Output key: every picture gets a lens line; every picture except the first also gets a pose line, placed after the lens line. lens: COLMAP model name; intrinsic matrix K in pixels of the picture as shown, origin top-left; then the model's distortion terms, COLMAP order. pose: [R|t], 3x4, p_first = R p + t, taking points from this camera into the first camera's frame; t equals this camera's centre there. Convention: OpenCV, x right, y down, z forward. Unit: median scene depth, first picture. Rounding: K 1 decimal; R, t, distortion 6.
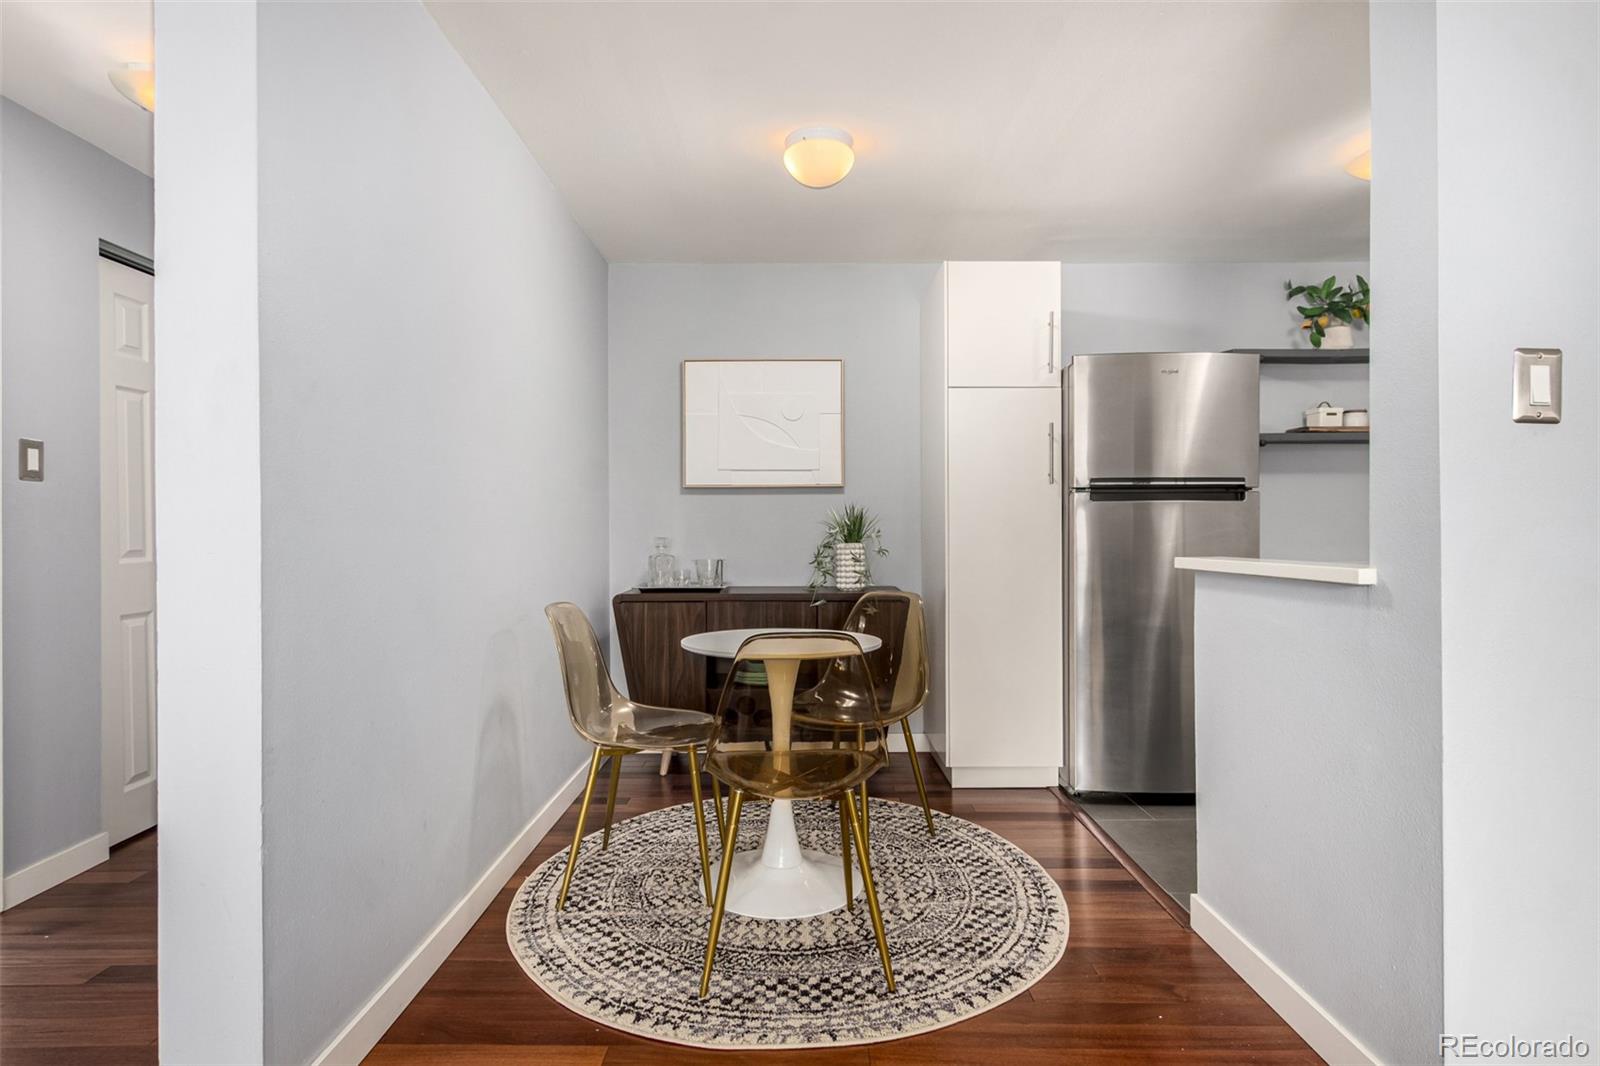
lens RADIAL K [[824.8, 0, 813.2], [0, 824.8, 535.0], [0, 0, 1]] dist [0.000404, 0.000950]
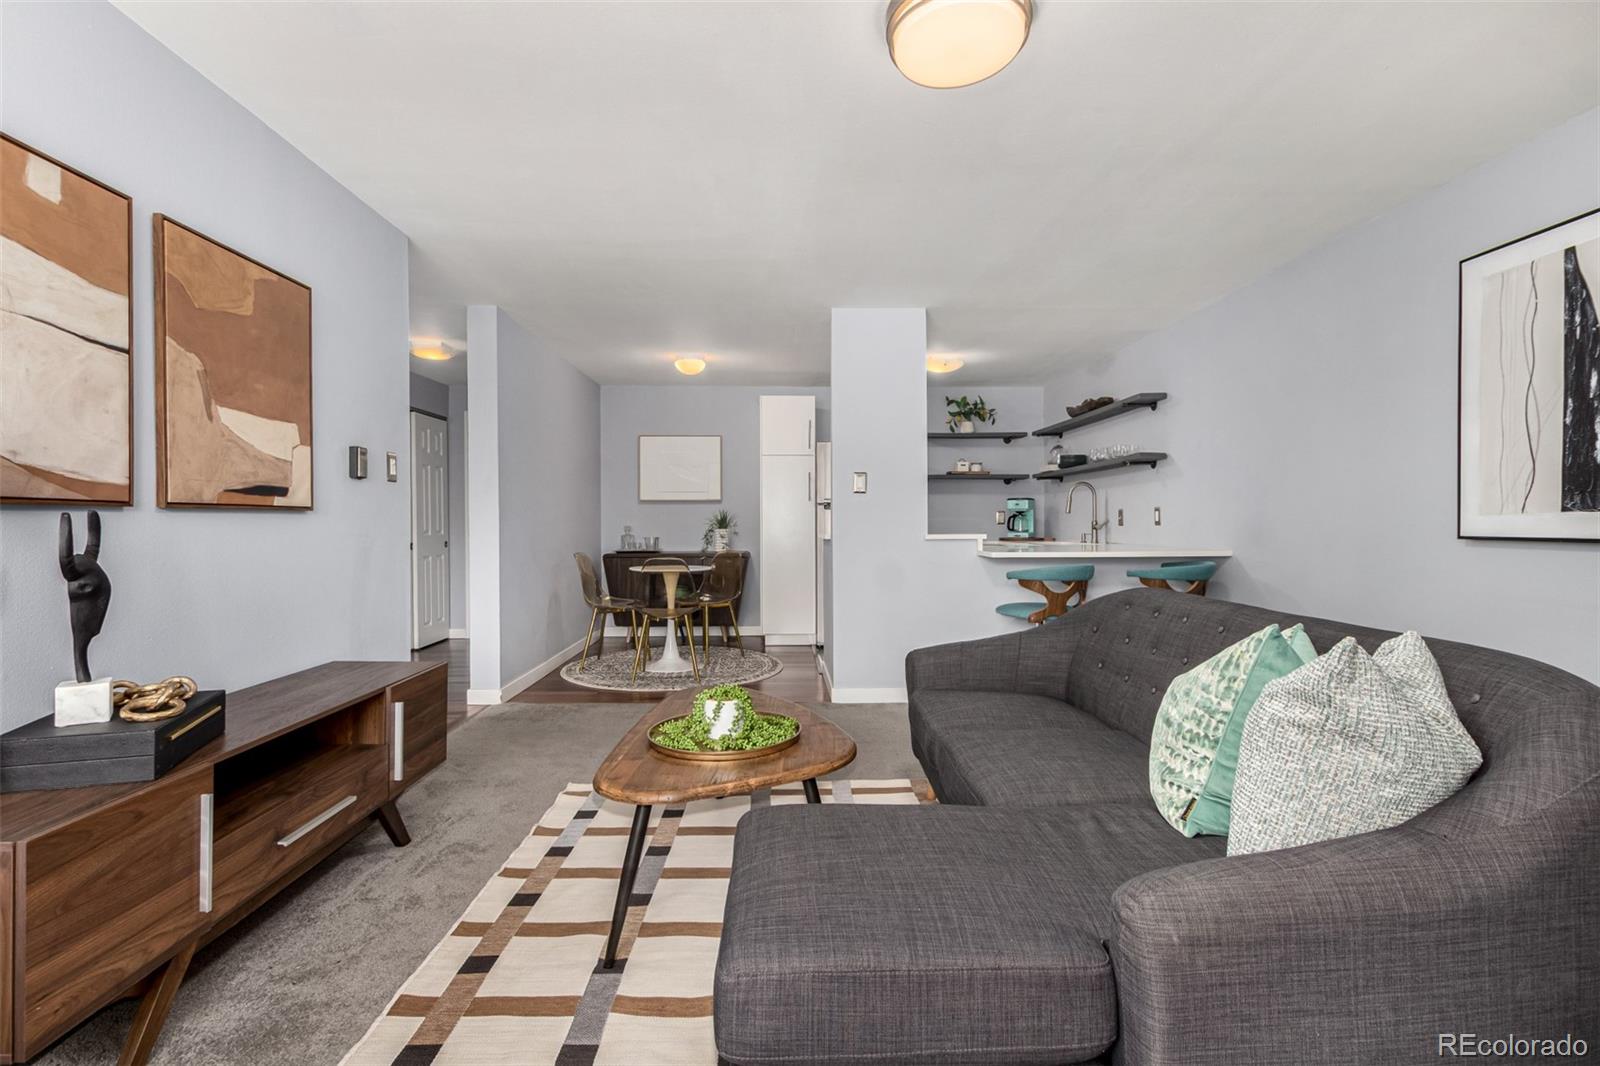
lens RADIAL K [[733.7, 0, 806.9], [0, 733.7, 524.1], [0, 0, 1]] dist [0.006730, -0.001555]
pose [[0.999623, 0.001025, 0.027434, 0.239528], [-0.000904, 0.999990, -0.004430, 0.006647], [-0.027438, 0.004403, 0.999614, -0.938436]]
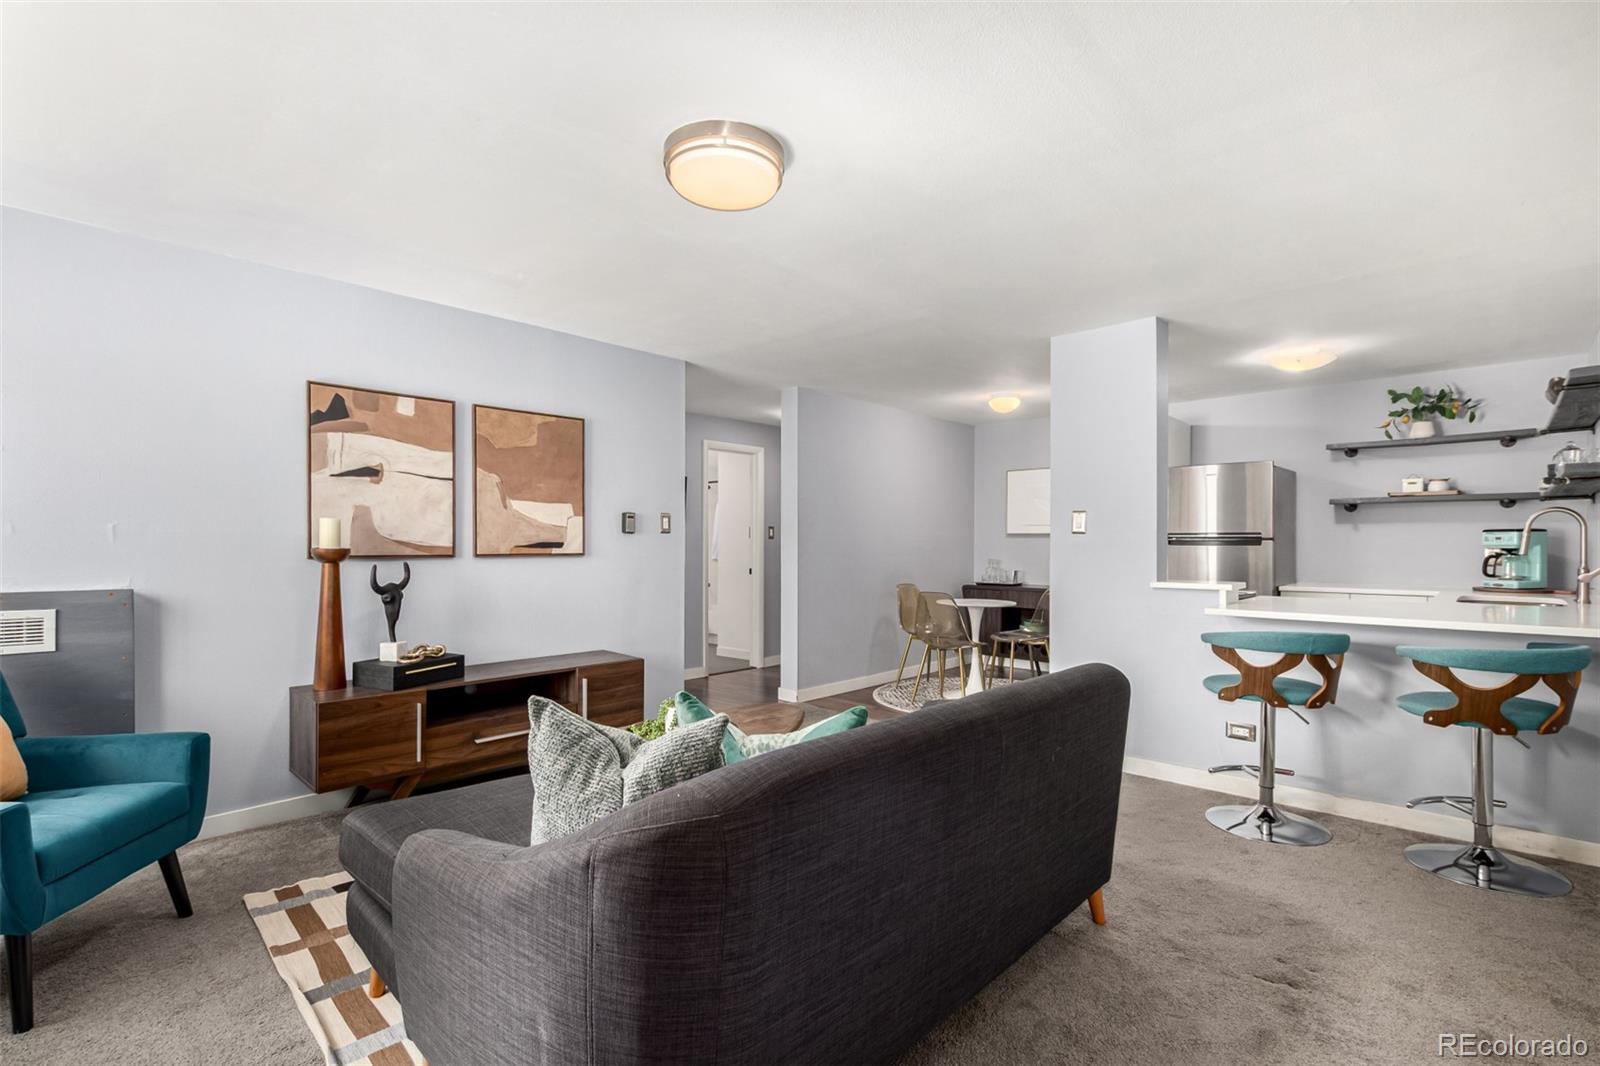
lens RADIAL K [[733.7, 0, 813.9], [0, 733.7, 551.6], [0, 0, 1]] dist [0.006730, -0.001555]
pose [[0.728427, 0.013277, -0.684995, 0.906148], [-0.009908, 0.999912, 0.008845, -0.033304], [0.685052, 0.000344, 0.728494, -0.795508]]
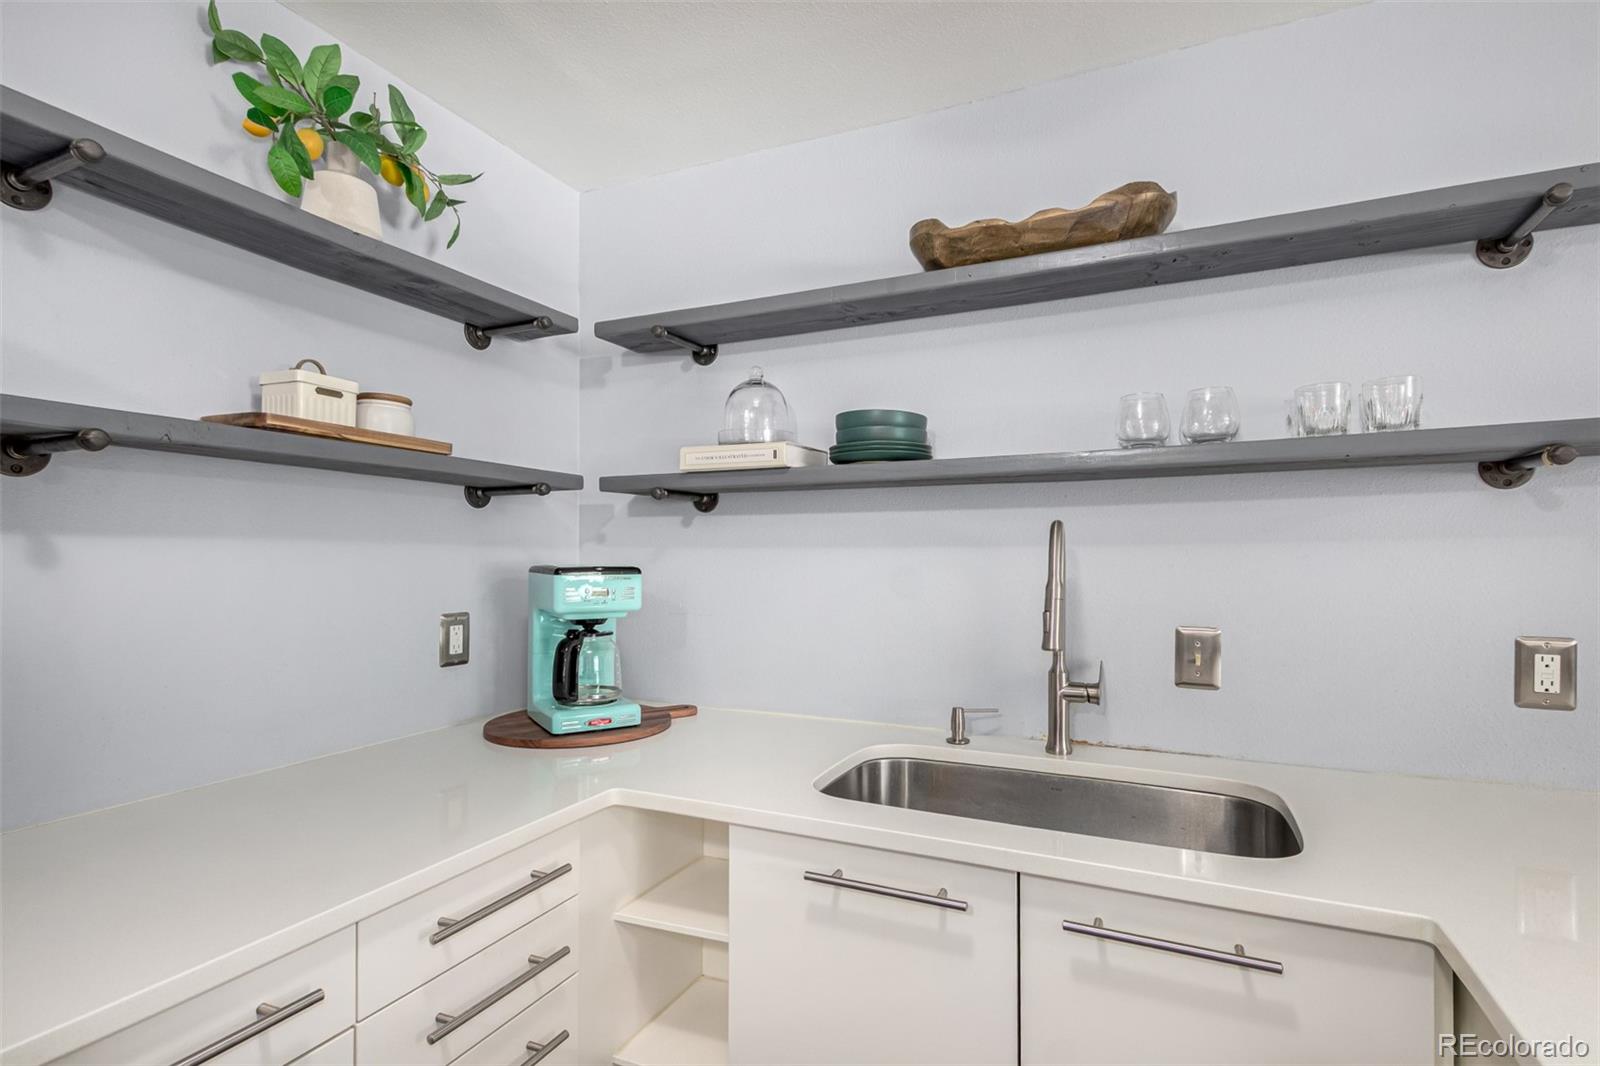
lens RADIAL K [[733.7, 0, 804.2], [0, 733.7, 539.7], [0, 0, 1]] dist [0.006730, -0.001555]
pose [[0.418785, 0.019752, 0.907871, 0.493203], [0.005106, 0.999696, -0.024105, -0.081239], [-0.908071, 0.014730, 0.418557, 0.788139]]
